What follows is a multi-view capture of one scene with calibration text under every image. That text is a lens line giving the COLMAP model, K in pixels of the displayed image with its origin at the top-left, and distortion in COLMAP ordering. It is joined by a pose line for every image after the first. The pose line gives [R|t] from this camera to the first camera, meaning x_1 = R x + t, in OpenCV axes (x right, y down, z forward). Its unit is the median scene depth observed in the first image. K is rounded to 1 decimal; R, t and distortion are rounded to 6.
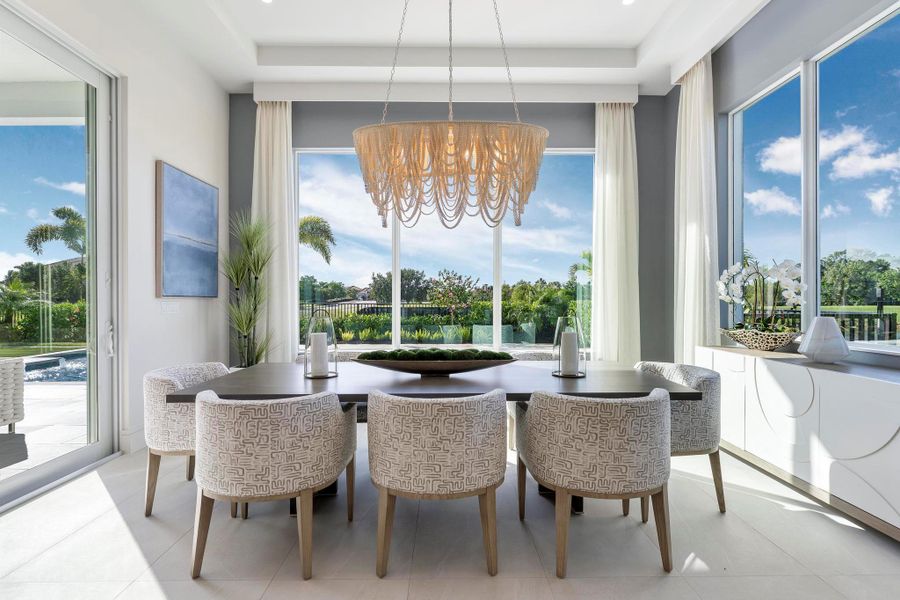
lens RADIAL K [[450.8, 0, 441.2], [0, 450.8, 299.6], [0, 0, 1]] dist [-0.003741, -0.001789]
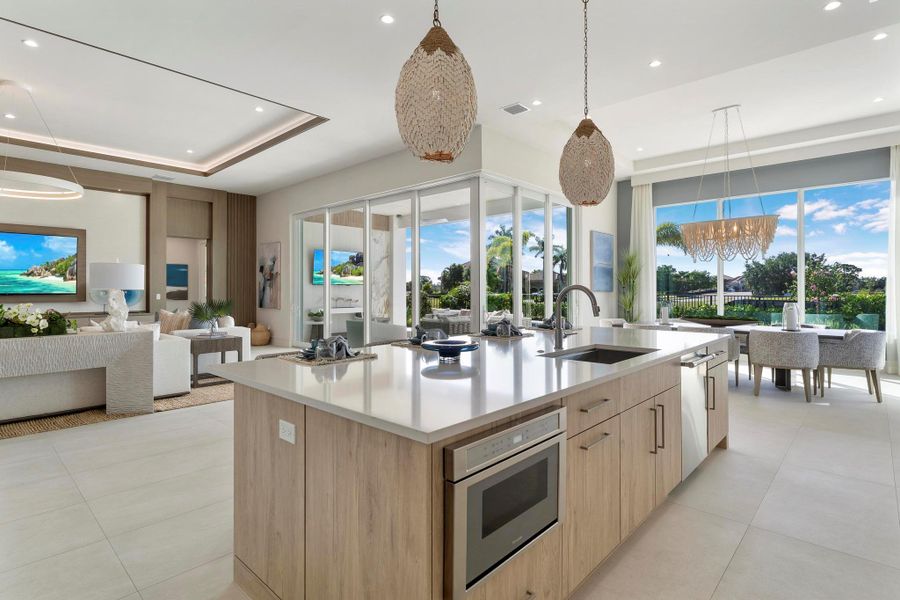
lens RADIAL K [[450.8, 0, 439.5], [0, 450.8, 283.2], [0, 0, 1]] dist [-0.003741, -0.001789]
pose [[0.729109, -0.009506, -0.684331, 0.276235], [-0.001343, 0.999882, -0.015321, -0.009343], [0.684396, 0.012090, 0.729010, -0.889833]]
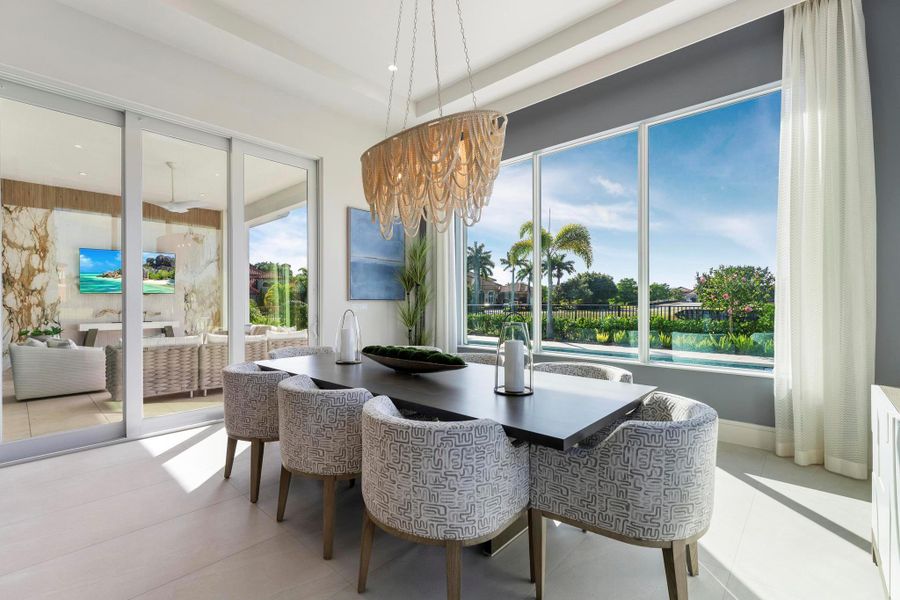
lens RADIAL K [[396.5, 0, 441.7], [0, 396.5, 298.9], [0, 0, 1]] dist [-0.002241, -0.000640]
pose [[0.739014, -0.005137, -0.673671, 0.364616], [0.001185, 0.999979, -0.006325, -0.000869], [0.673689, 0.003876, 0.739005, 0.191084]]
